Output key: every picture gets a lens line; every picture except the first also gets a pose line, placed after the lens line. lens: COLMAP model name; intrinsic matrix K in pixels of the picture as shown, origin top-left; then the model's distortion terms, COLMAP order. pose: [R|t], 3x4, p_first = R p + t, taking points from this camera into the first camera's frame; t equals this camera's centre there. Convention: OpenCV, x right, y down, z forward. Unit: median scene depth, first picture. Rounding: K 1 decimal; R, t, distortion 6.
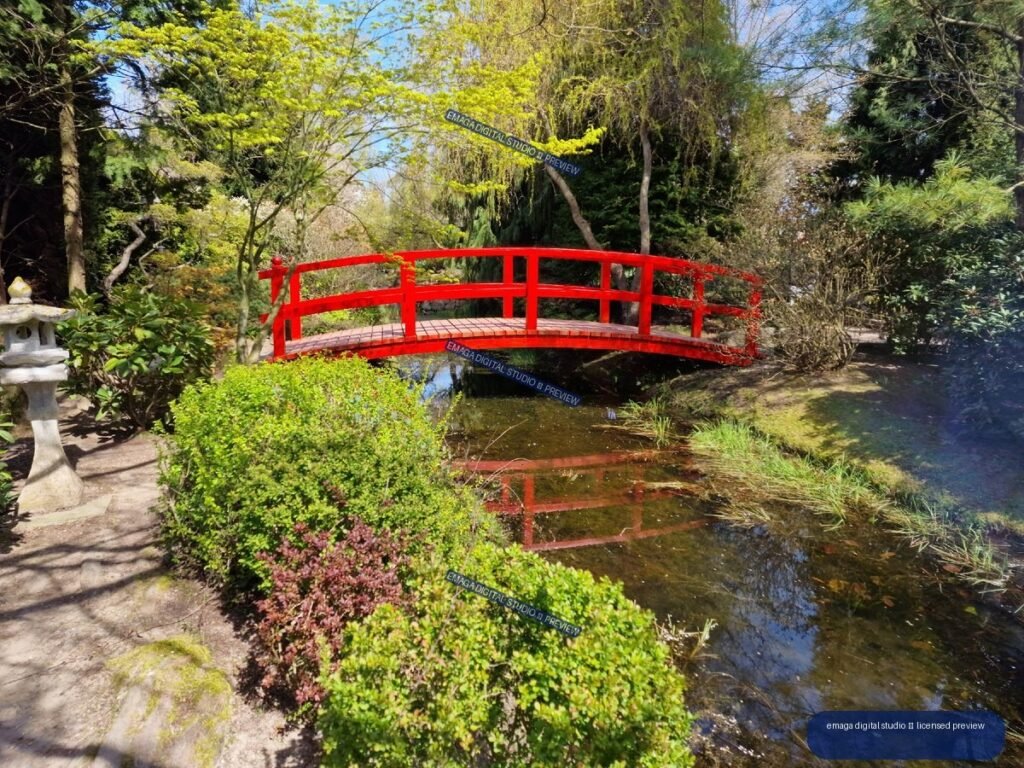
lens RADIAL K [[640.4, 0, 512.0], [0, 640.4, 384.0], [0, 0, 1]] dist [0.081477, -0.073790]
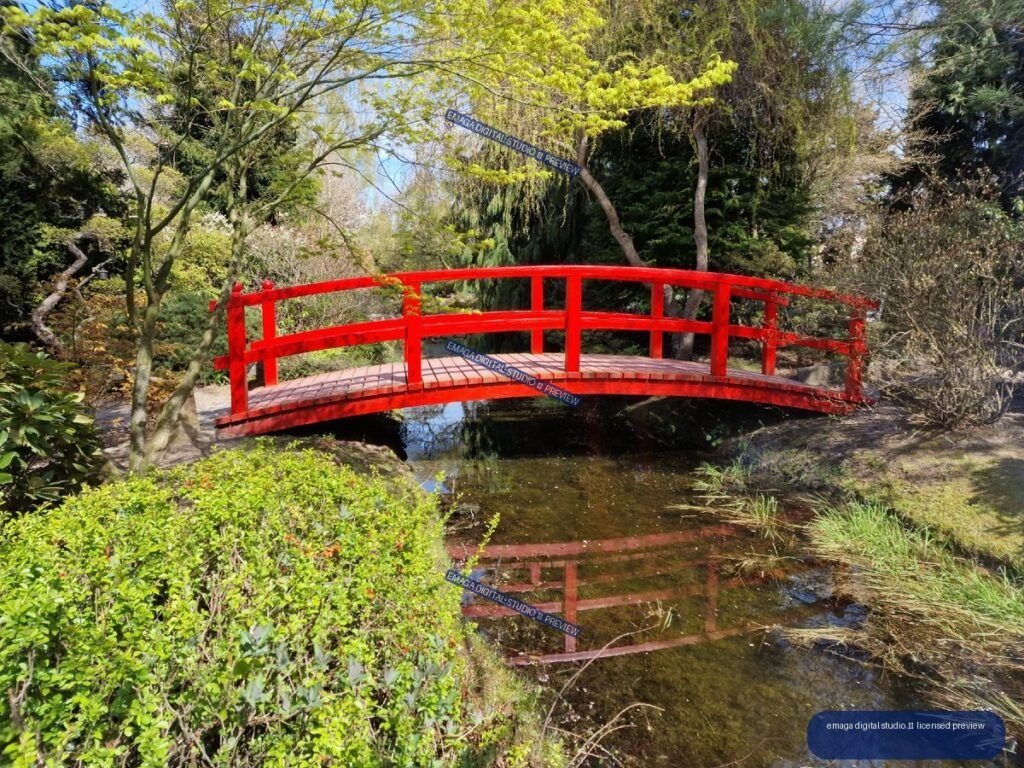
lens RADIAL K [[642.4, 0, 517.1], [0, 642.4, 381.6], [0, 0, 1]] dist [0.074408, -0.064339]
pose [[0.999940, -0.009133, -0.005981, -0.027820], [0.008896, 0.999218, -0.038519, -0.038773], [0.006328, 0.038464, 0.999240, 0.204380]]
